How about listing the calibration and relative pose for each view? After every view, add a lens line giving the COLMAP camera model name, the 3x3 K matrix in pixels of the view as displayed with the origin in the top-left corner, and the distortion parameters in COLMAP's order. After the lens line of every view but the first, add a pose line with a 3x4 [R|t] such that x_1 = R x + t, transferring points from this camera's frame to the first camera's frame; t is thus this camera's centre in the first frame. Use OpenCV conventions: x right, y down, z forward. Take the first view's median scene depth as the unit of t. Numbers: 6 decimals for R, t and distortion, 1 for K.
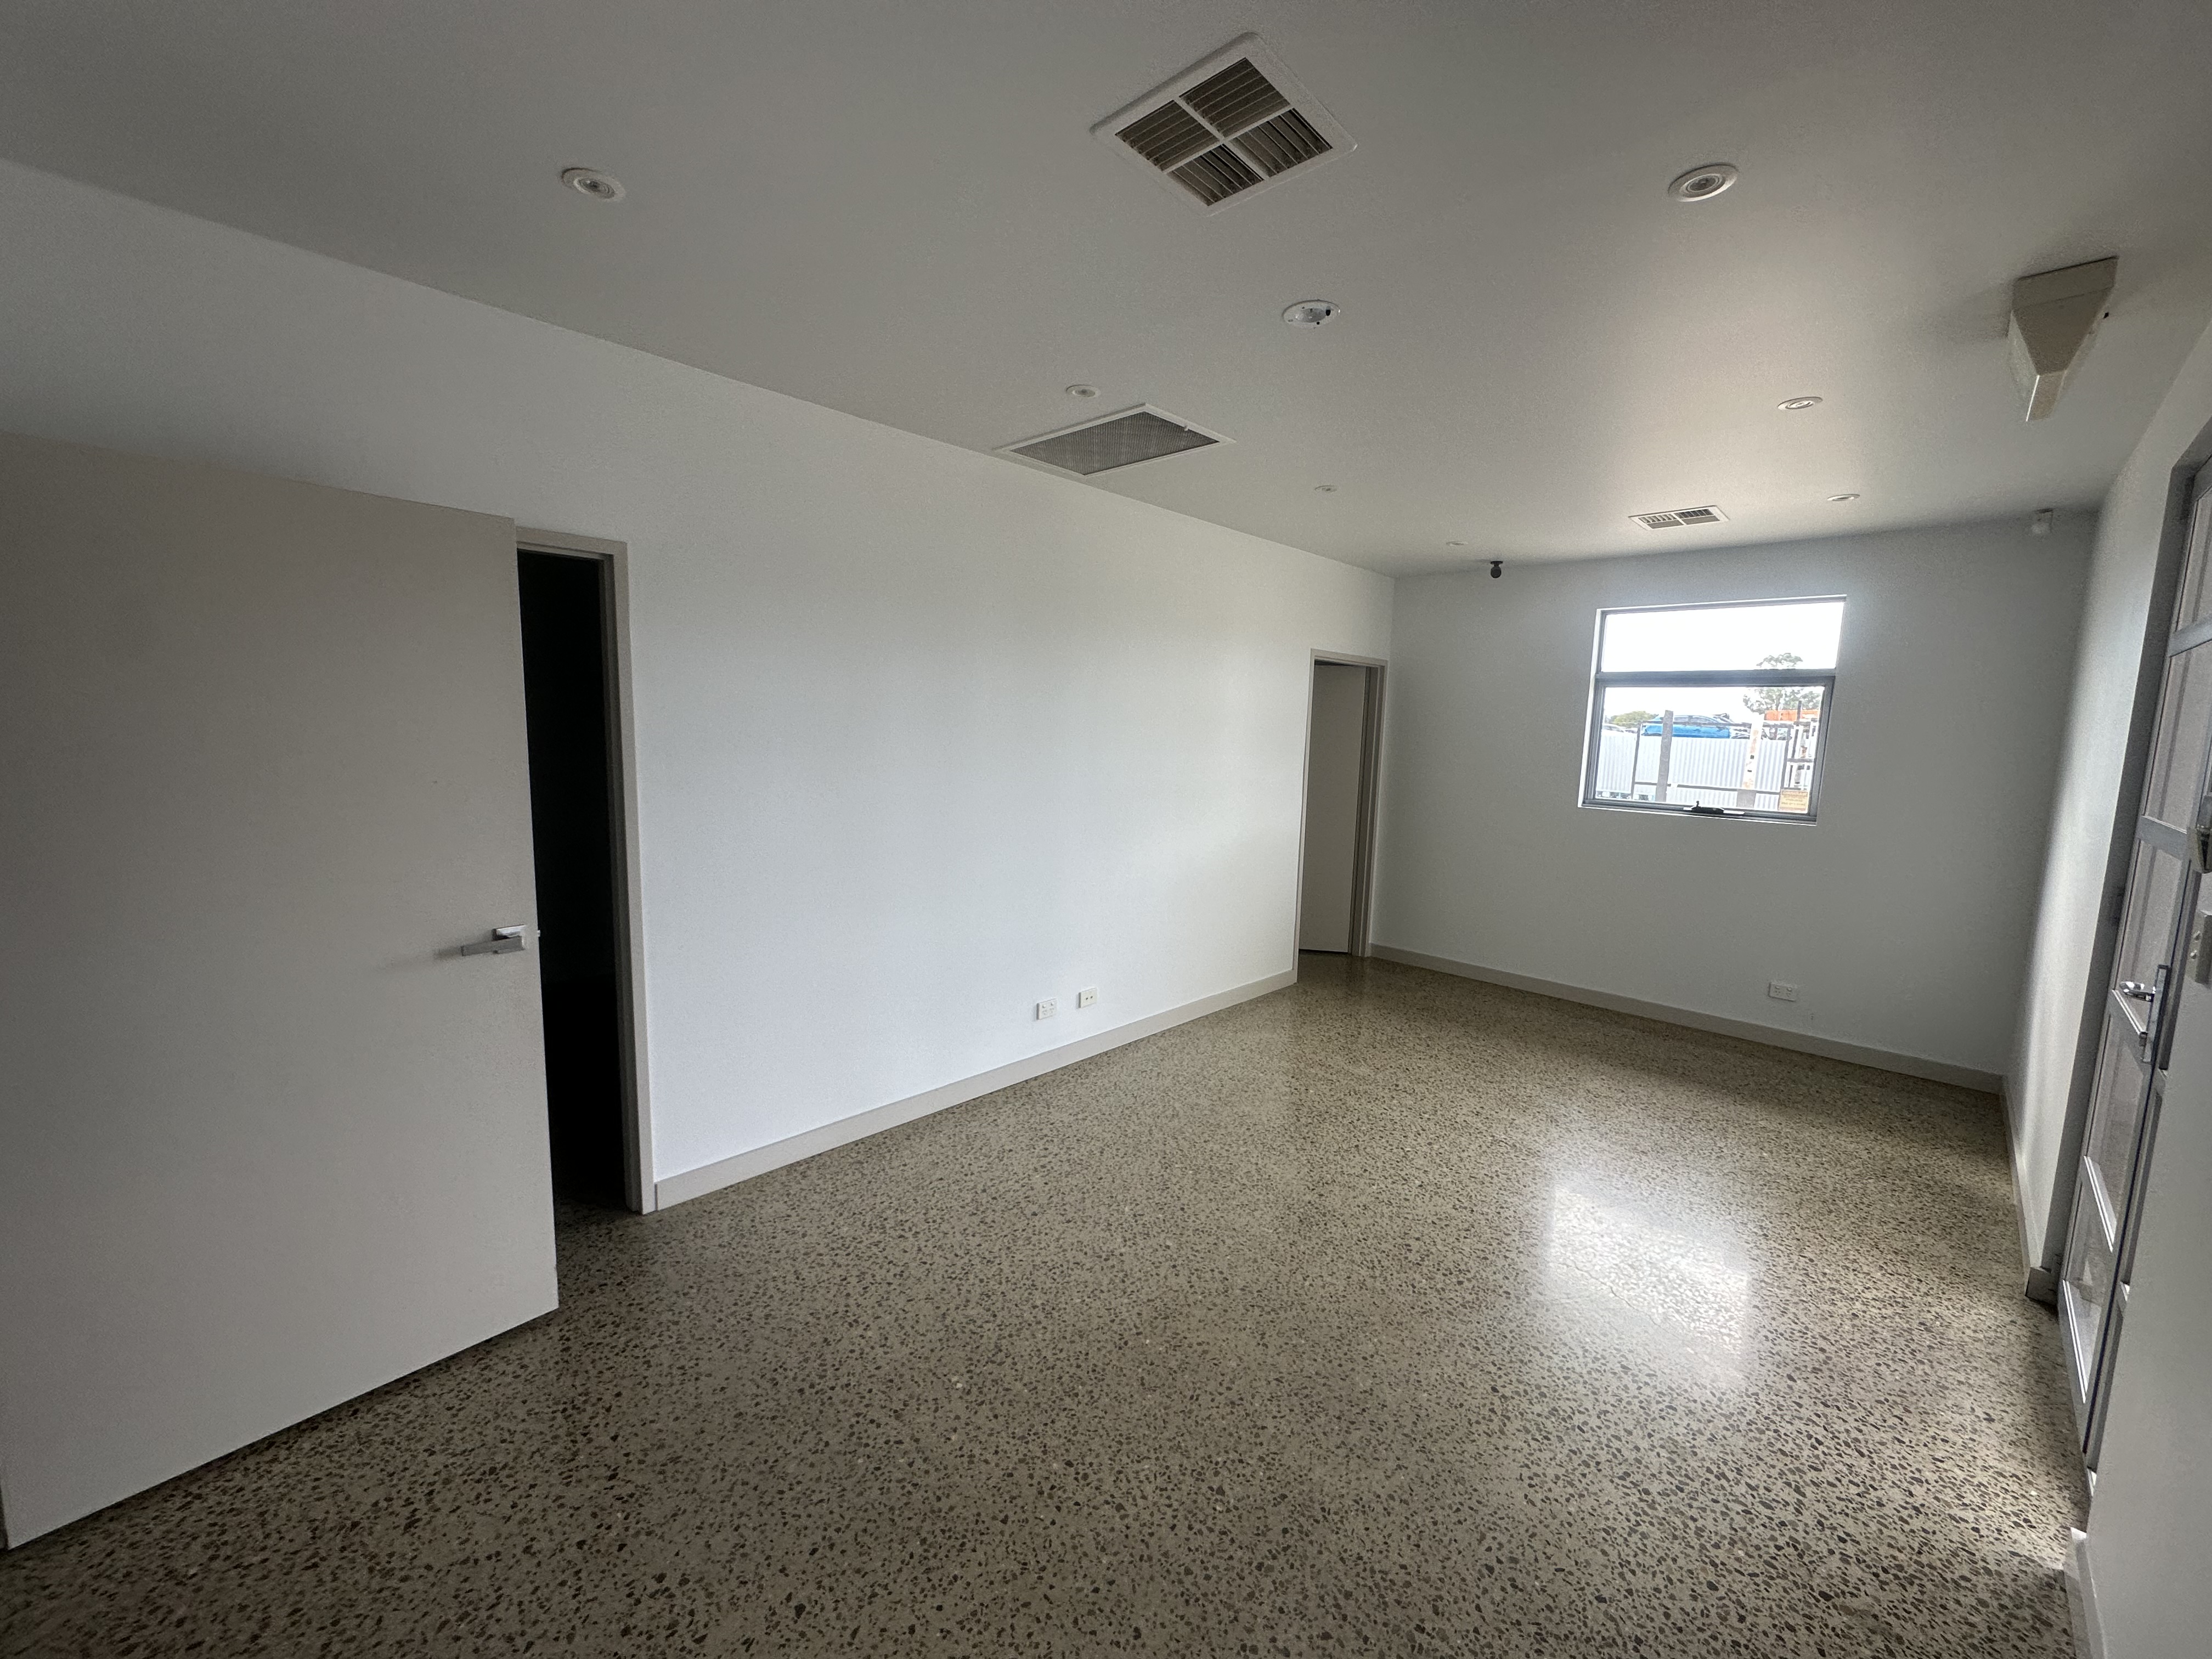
lens RADIAL K [[894.7, 0, 1103.2], [0, 894.7, 830.3], [0, 0, 1]] dist [-0.002414, -0.000160]
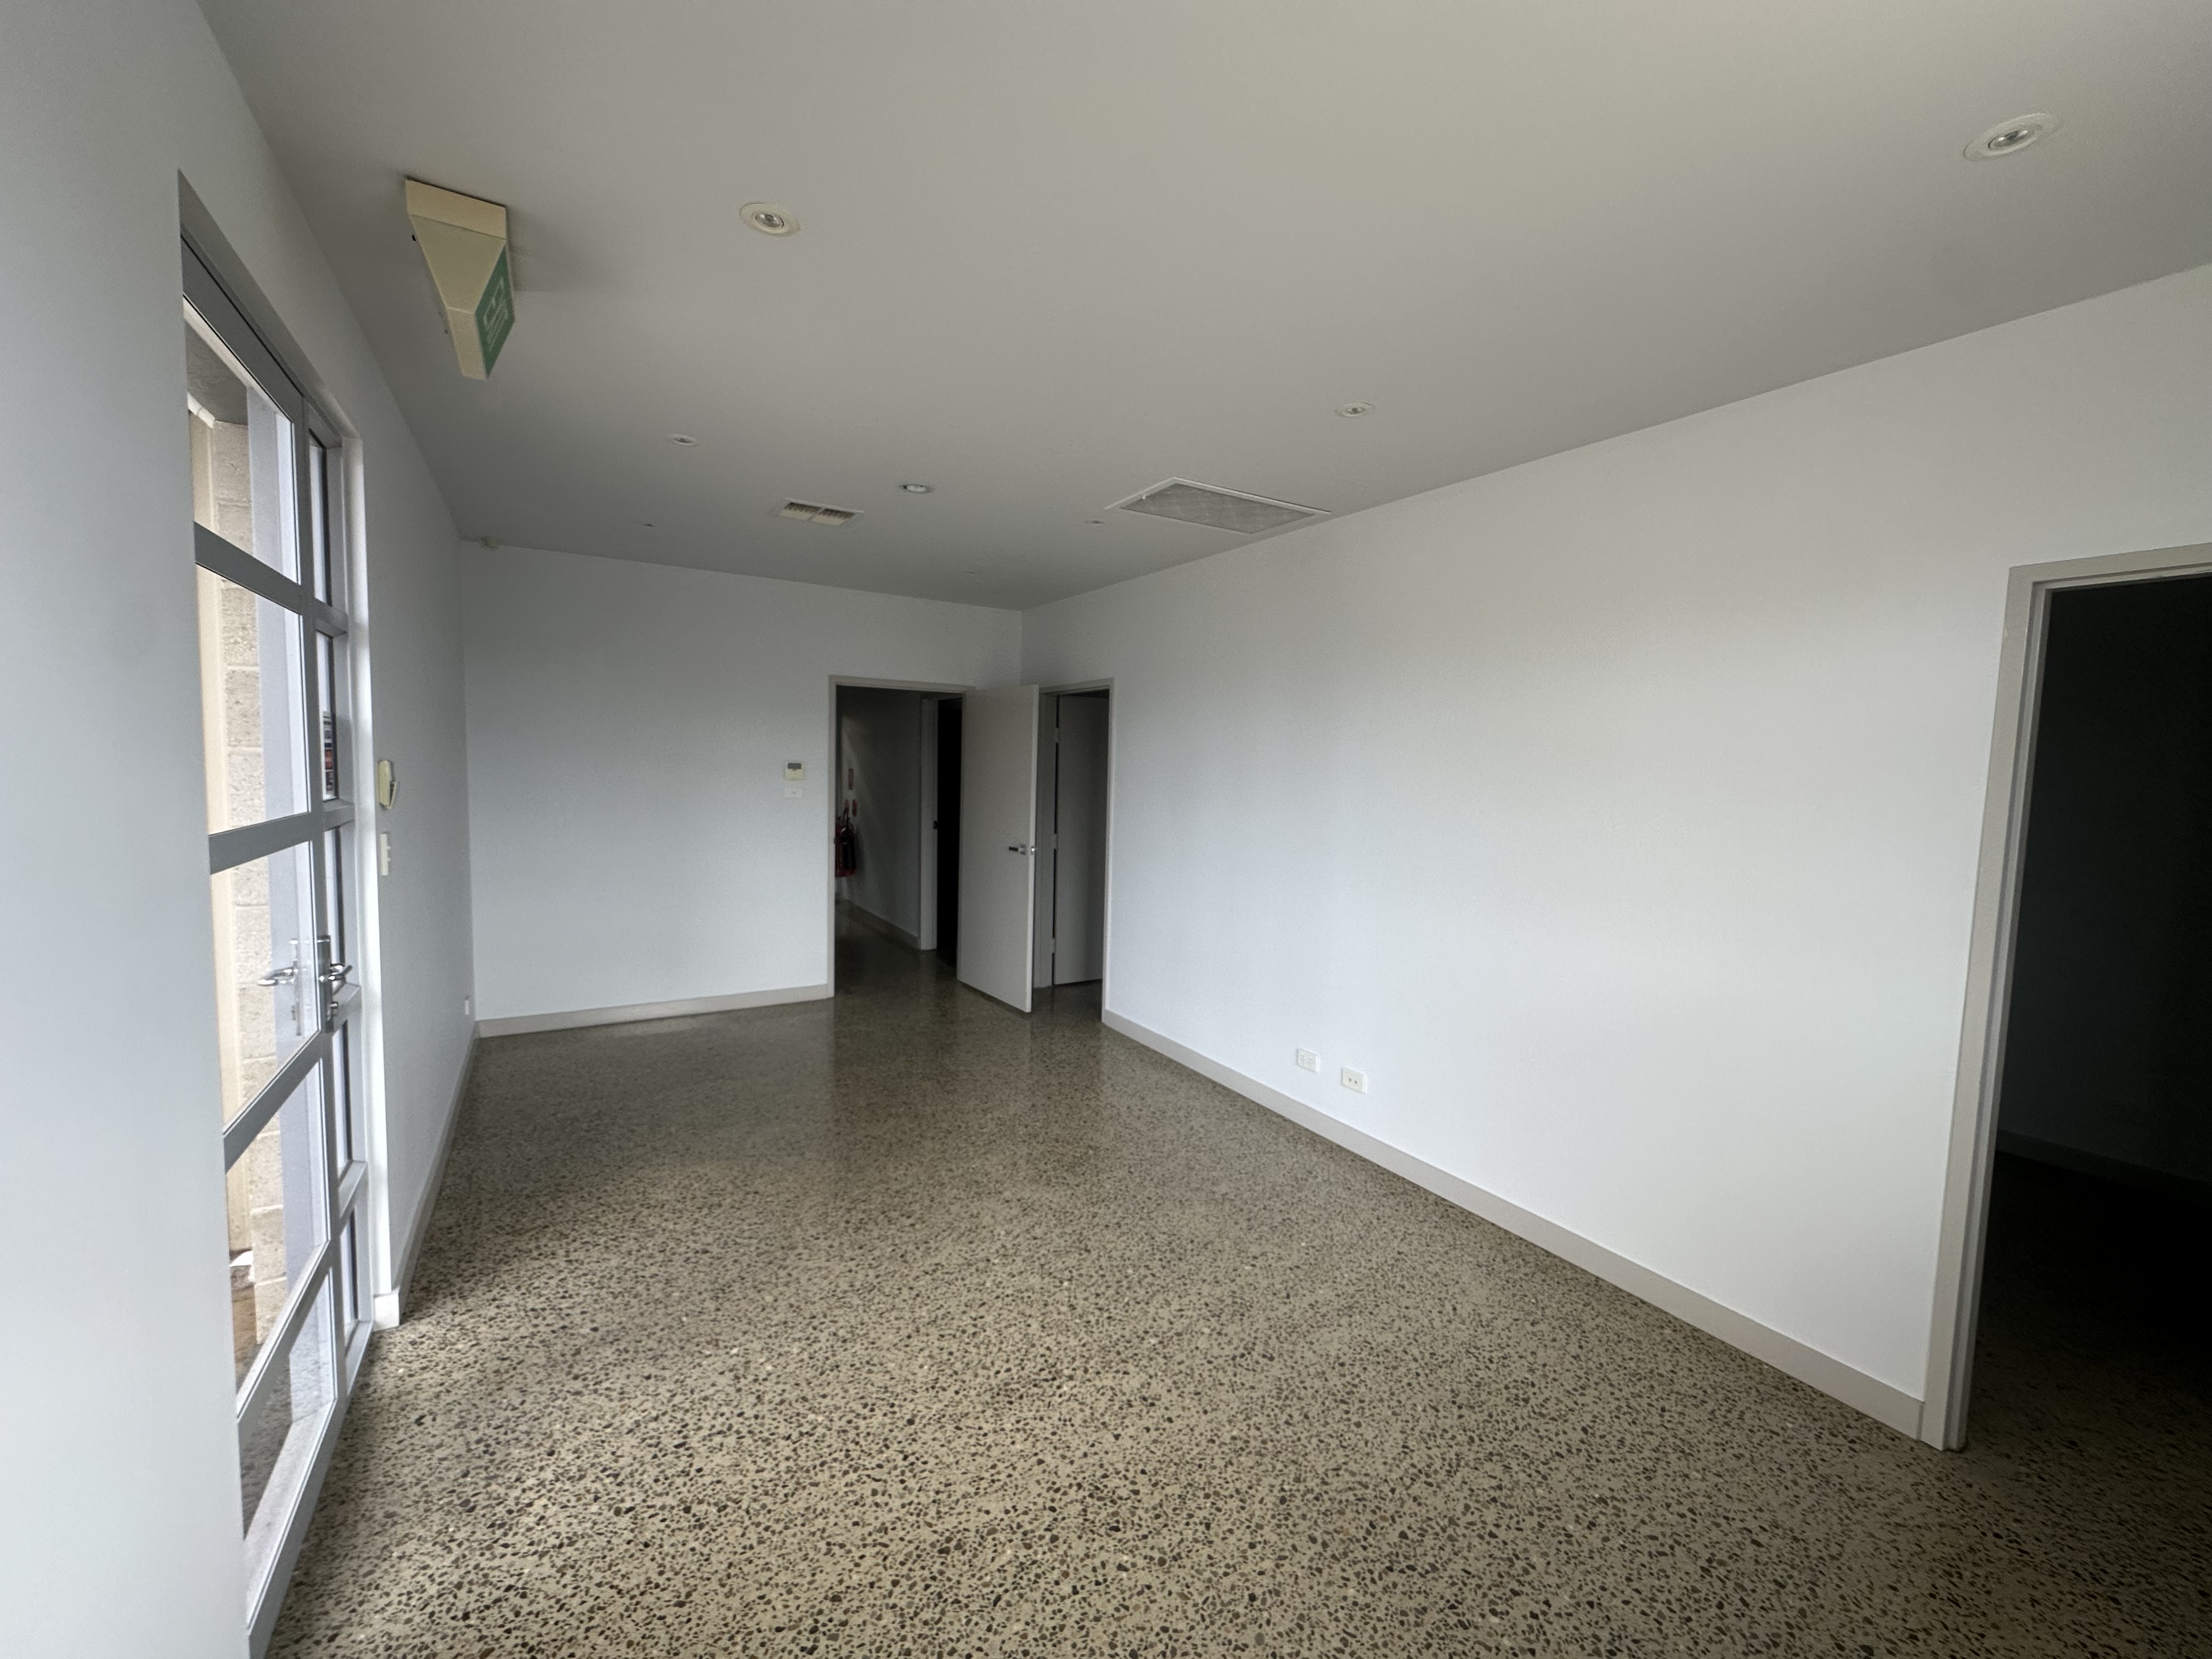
lens RADIAL K [[894.7, 0, 1104.1], [0, 894.7, 831.1], [0, 0, 1]] dist [-0.002414, -0.000160]
pose [[-0.265983, 0.037440, -0.963250, 1.179925], [-0.149731, 0.985513, 0.079651, -0.114340], [0.952278, 0.165414, -0.256524, 1.280881]]
